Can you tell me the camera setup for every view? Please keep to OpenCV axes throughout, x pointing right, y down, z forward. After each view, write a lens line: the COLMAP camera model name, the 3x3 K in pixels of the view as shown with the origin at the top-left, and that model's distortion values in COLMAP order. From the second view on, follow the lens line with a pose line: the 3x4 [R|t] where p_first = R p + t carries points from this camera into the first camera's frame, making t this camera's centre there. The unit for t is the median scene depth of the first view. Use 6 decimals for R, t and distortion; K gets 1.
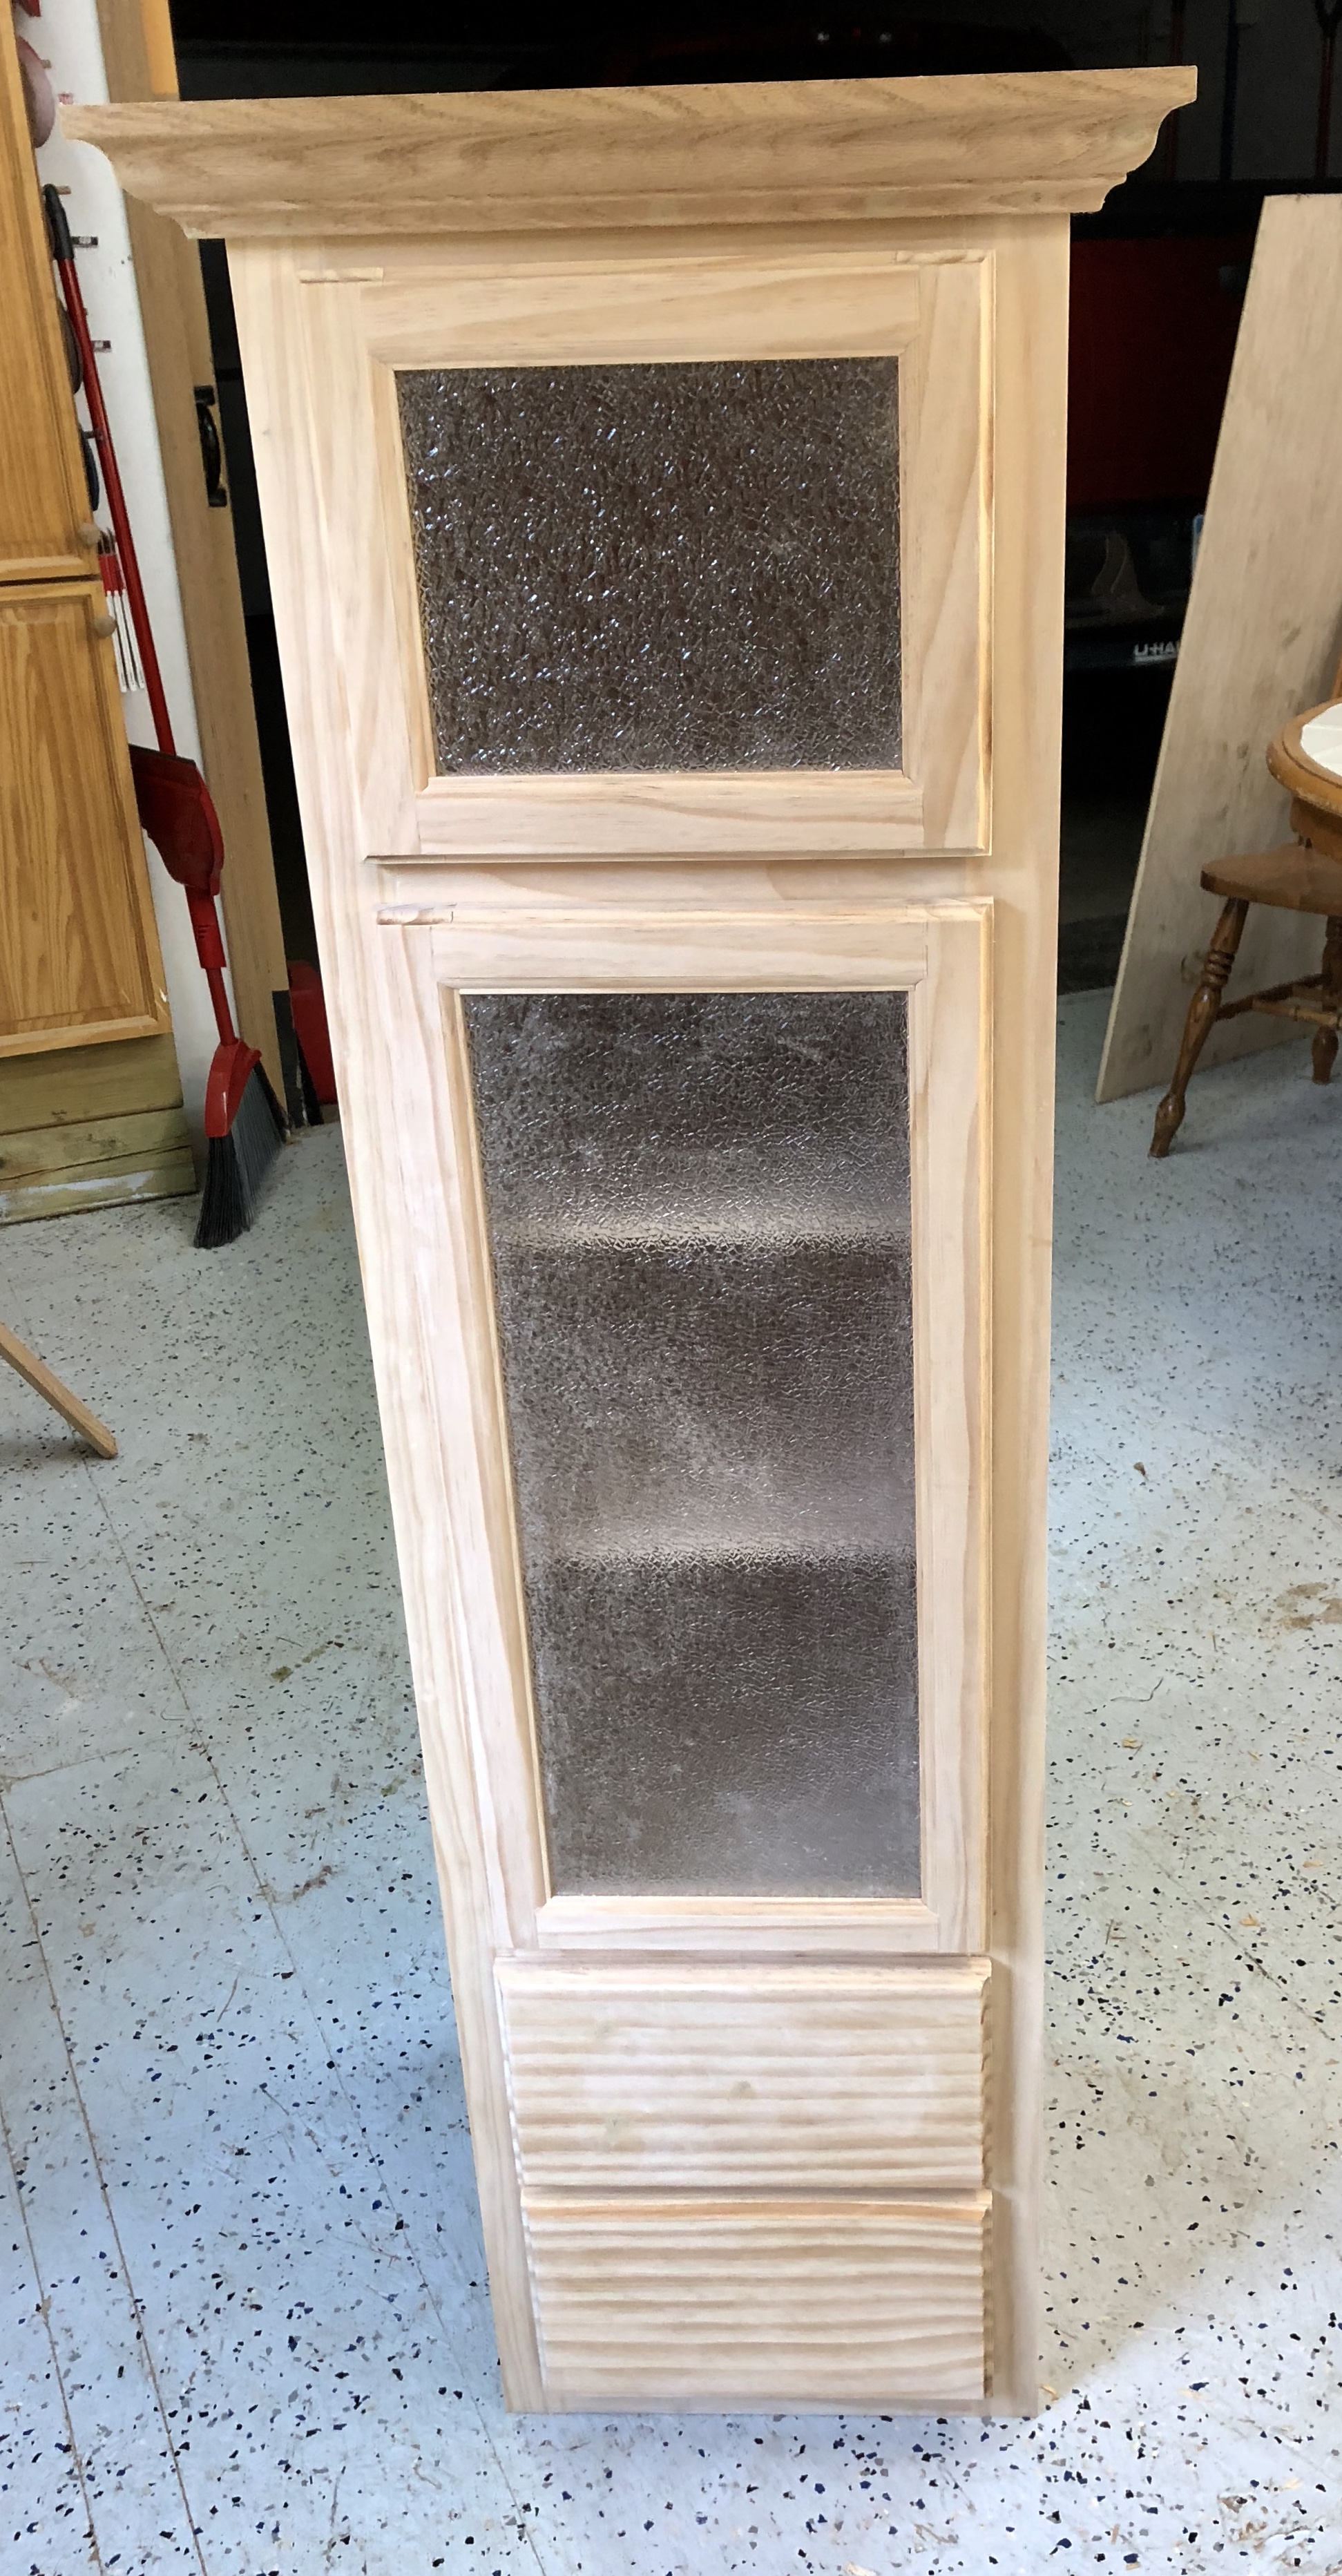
lens RADIAL K [[2324.2, 0, 806.9], [0, 2324.2, 1354.7], [0, 0, 1]] dist [0.013848, 0.028793]
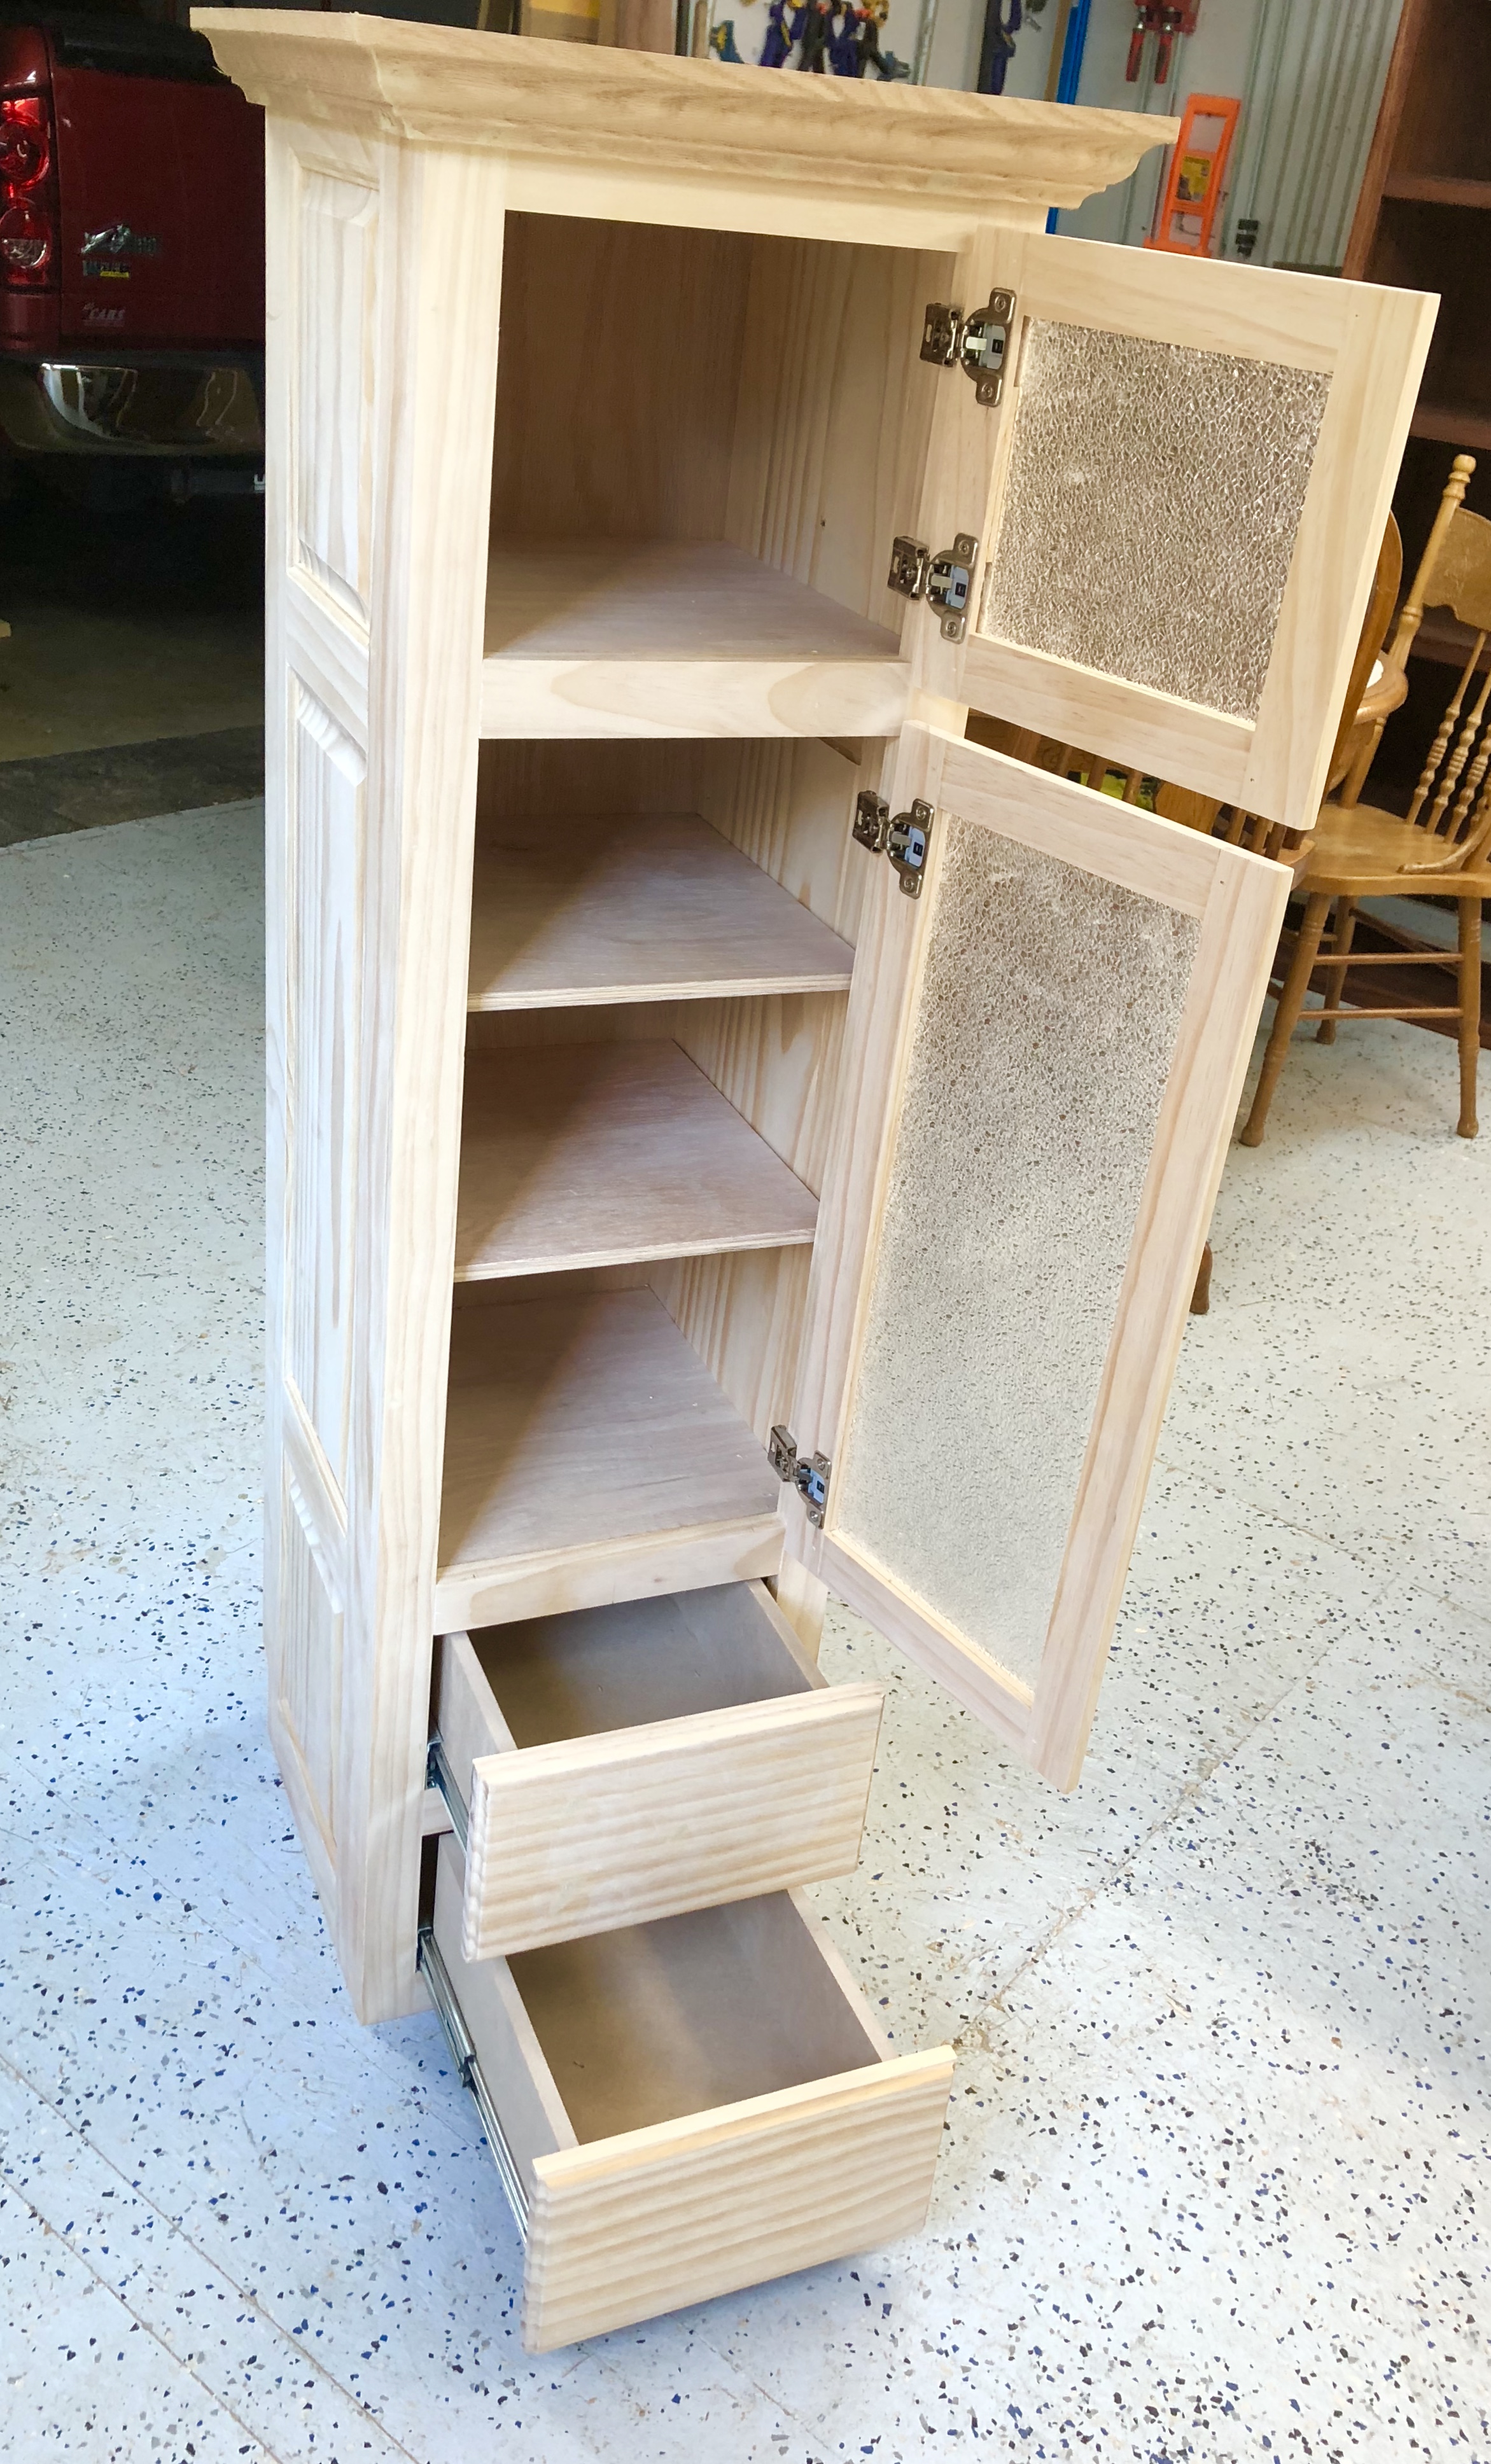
lens RADIAL K [[2066.5, 0, 745.9], [0, 2066.5, 1226.4], [0, 0, 1]] dist [0.009203, 0.012744]
pose [[0.905238, -0.084739, 0.416368, -0.358360], [0.067693, 0.996158, 0.055563, 0.010247], [-0.419477, -0.022112, 0.907497, -0.012470]]
